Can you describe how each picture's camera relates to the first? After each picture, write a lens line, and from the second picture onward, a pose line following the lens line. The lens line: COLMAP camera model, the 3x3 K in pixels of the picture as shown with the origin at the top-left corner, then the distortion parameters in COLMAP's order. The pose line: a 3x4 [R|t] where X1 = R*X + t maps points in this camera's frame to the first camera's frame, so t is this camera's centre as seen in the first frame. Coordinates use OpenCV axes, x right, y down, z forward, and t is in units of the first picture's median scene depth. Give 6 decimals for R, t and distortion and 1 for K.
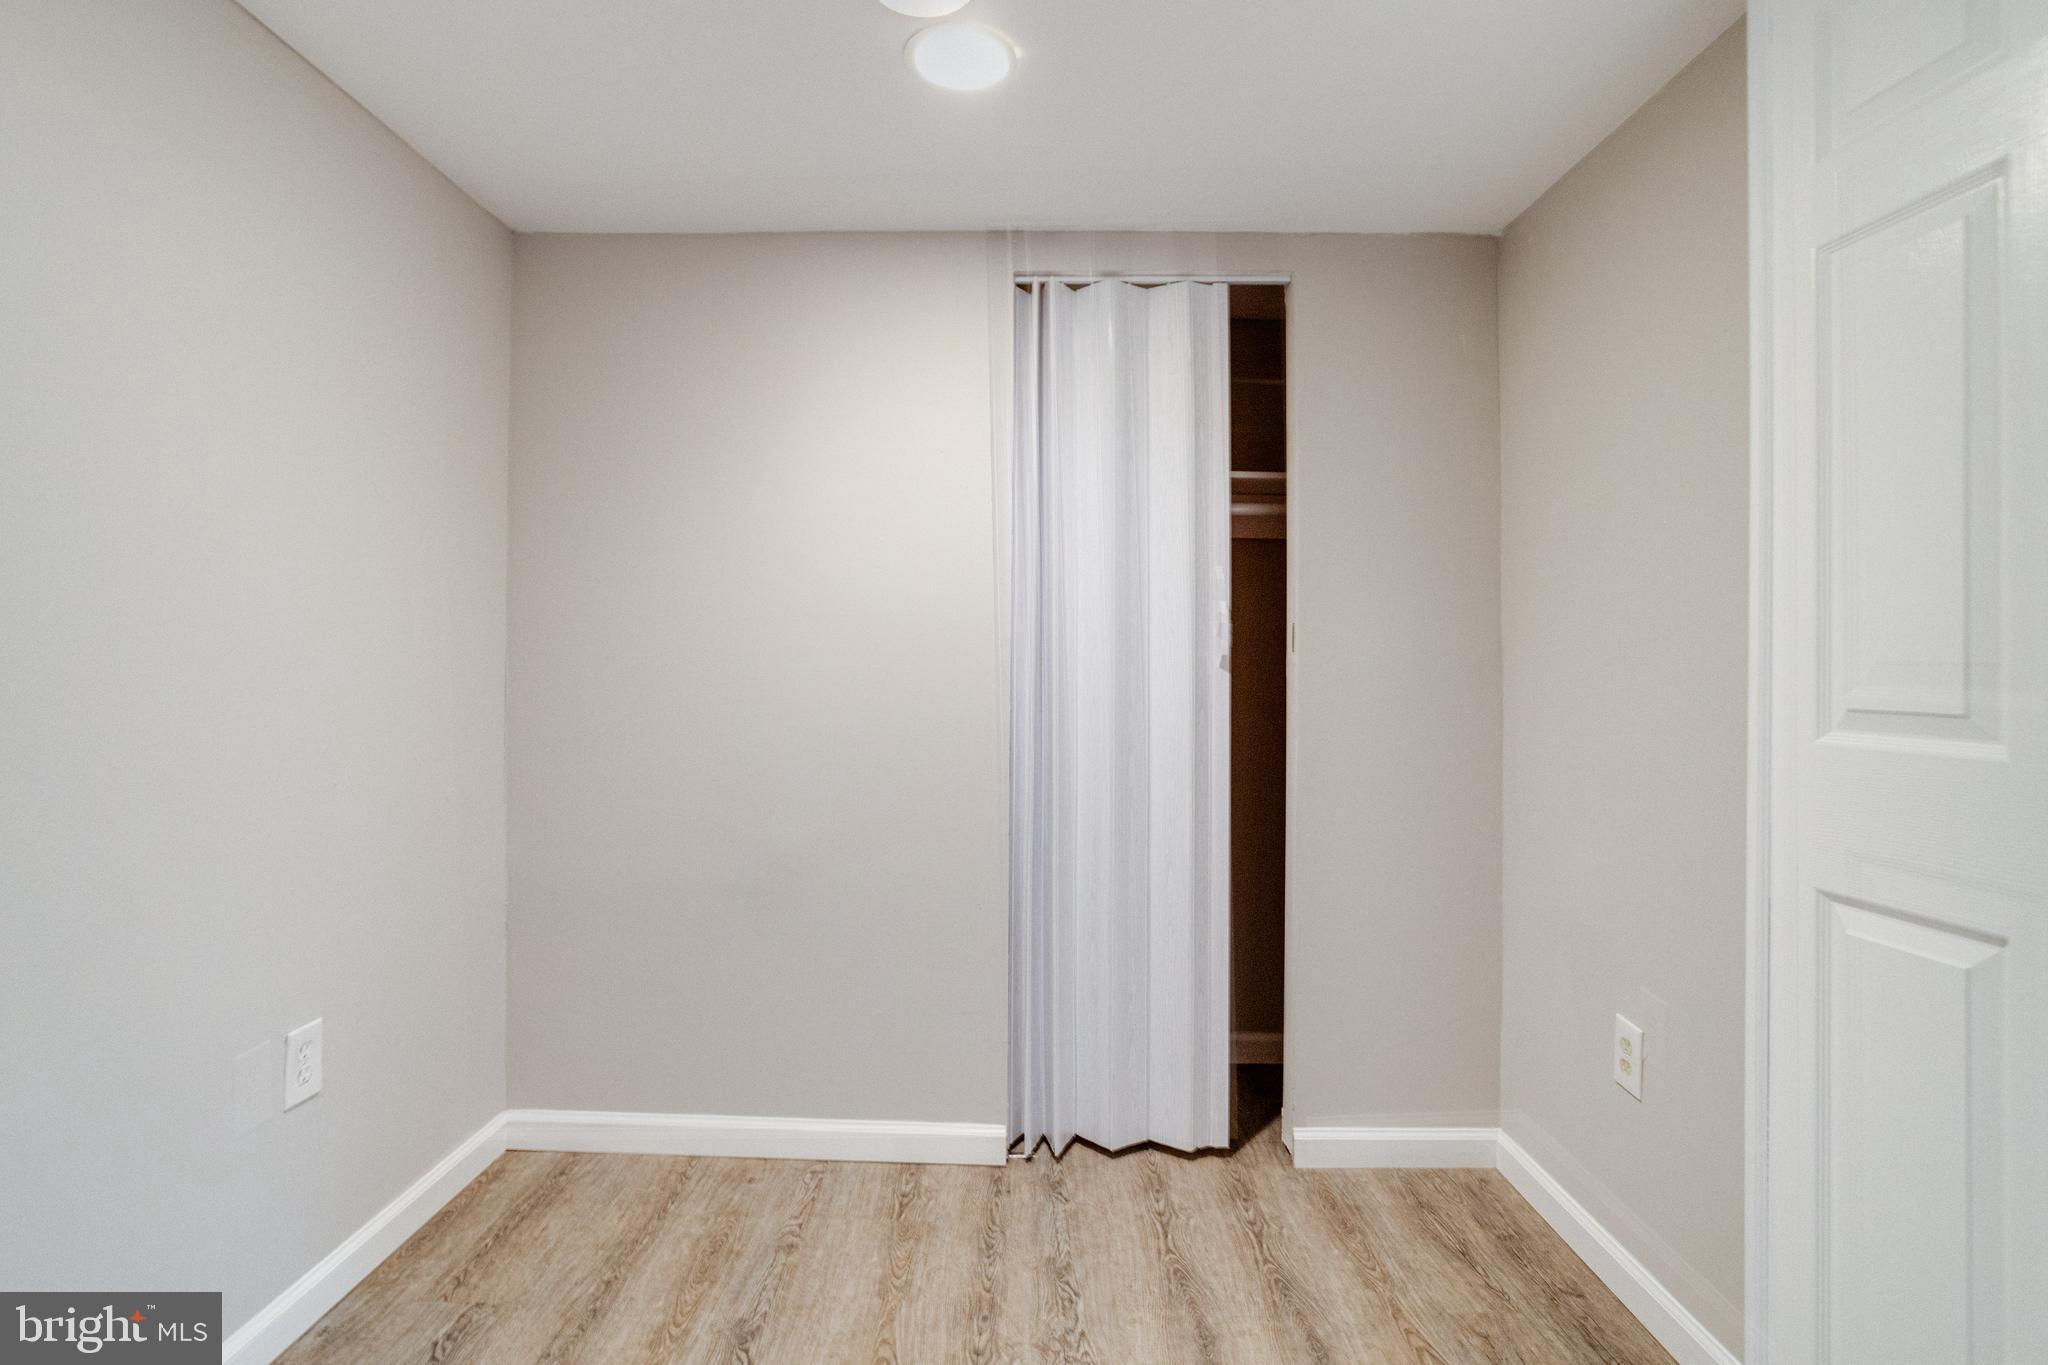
lens RADIAL K [[981.4, 0, 1017.7], [0, 981.4, 663.7], [0, 0, 1]] dist [-0.042685, 0.020711]
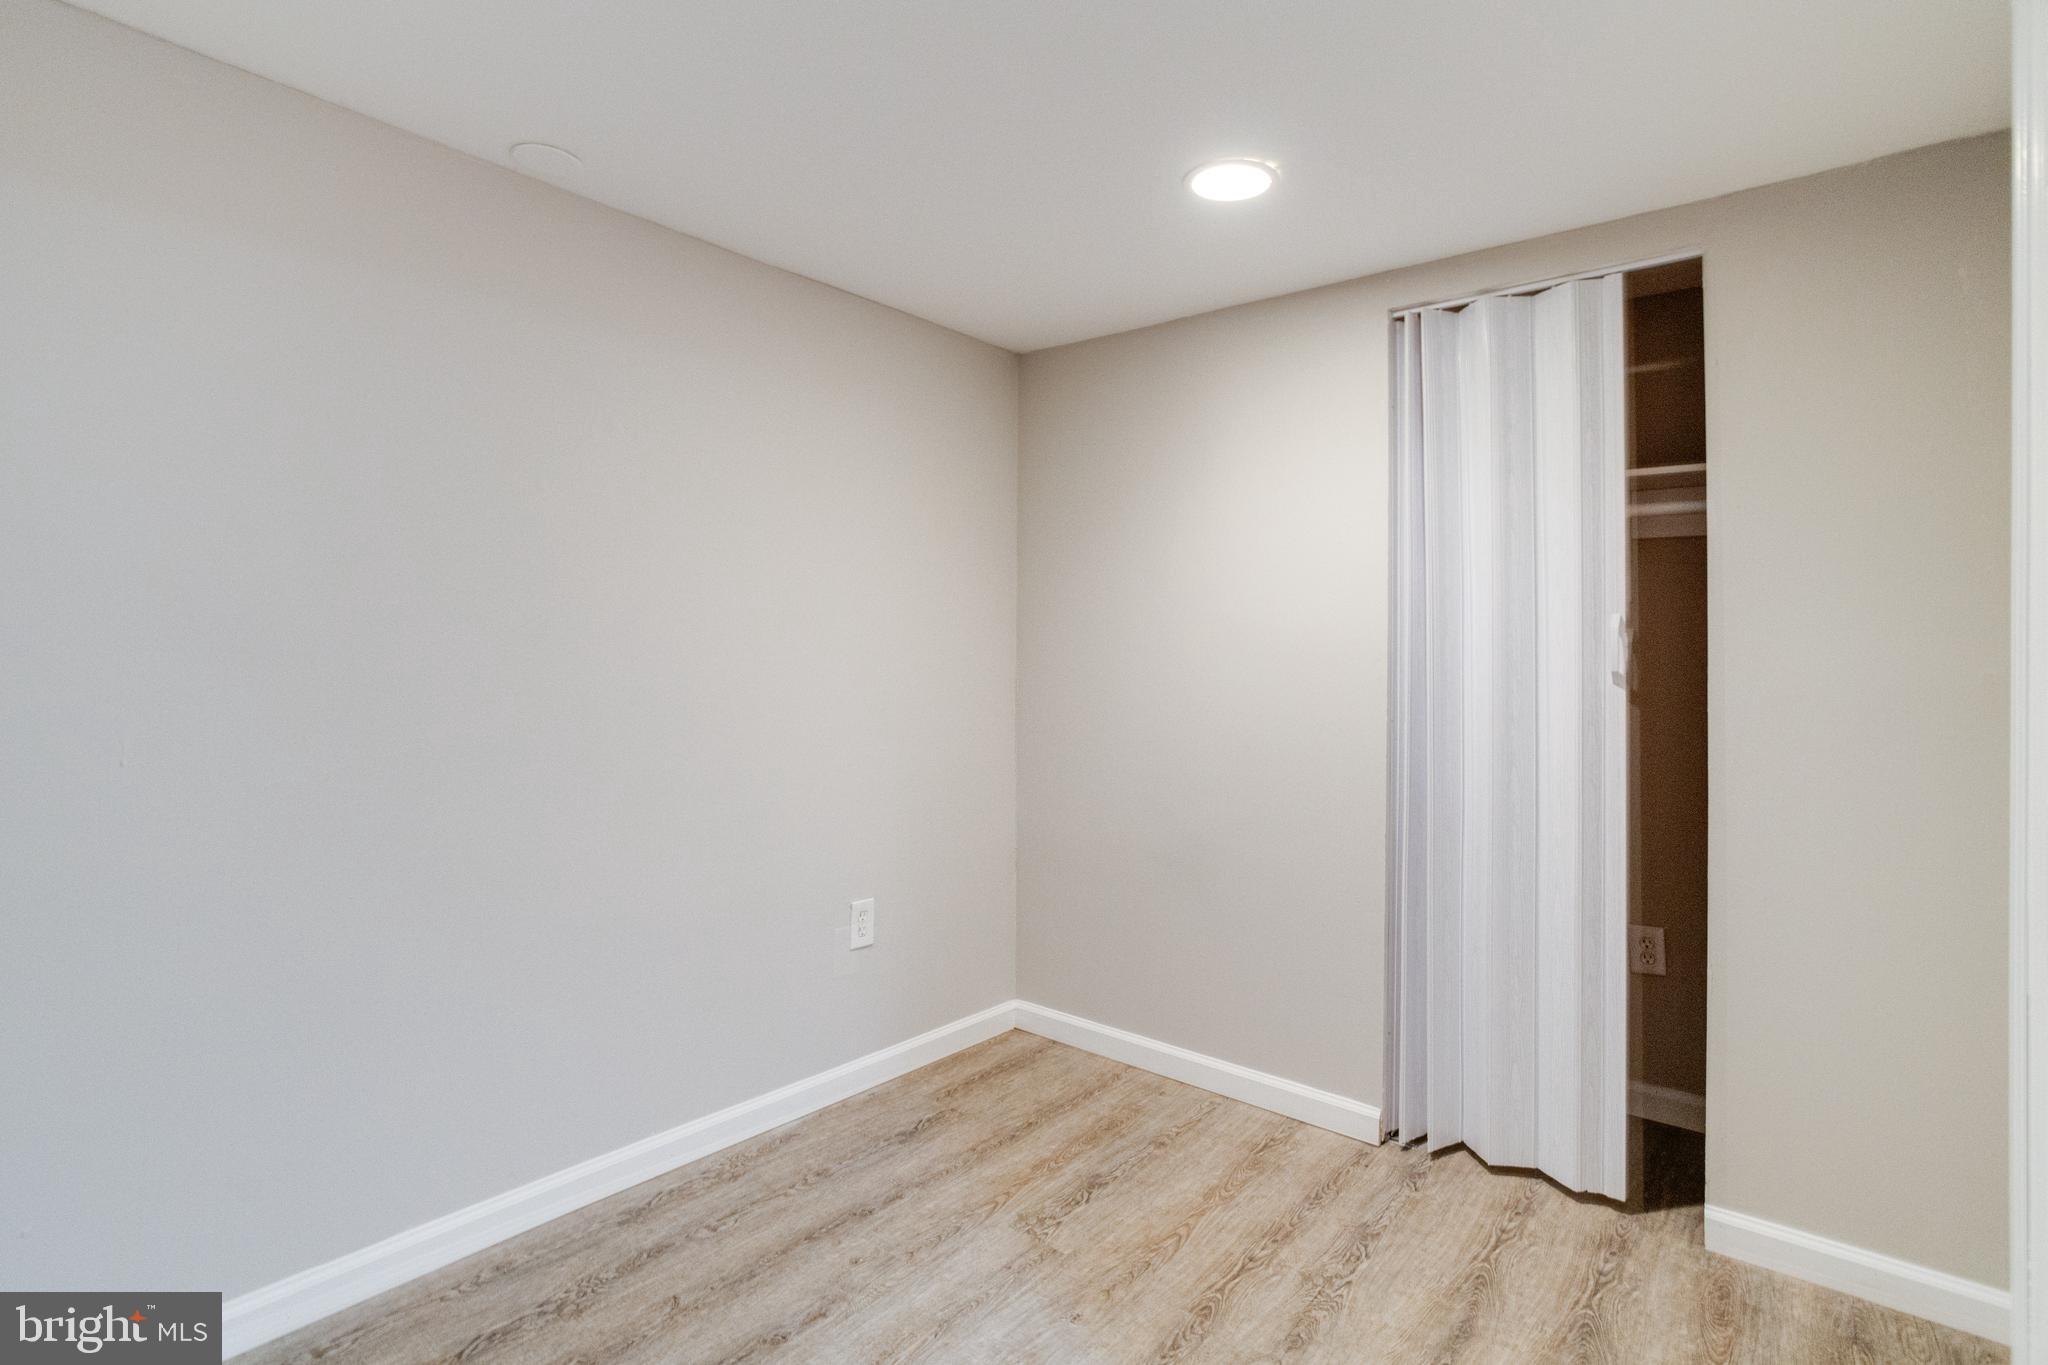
lens RADIAL K [[989.2, 0, 1024.3], [0, 989.2, 662.6], [0, 0, 1]] dist [-0.037775, 0.018762]
pose [[0.784828, 0.005592, -0.619688, 0.356895], [-0.003907, 0.999984, 0.004075, -0.019412], [0.619701, -0.000777, 0.784838, -0.088633]]
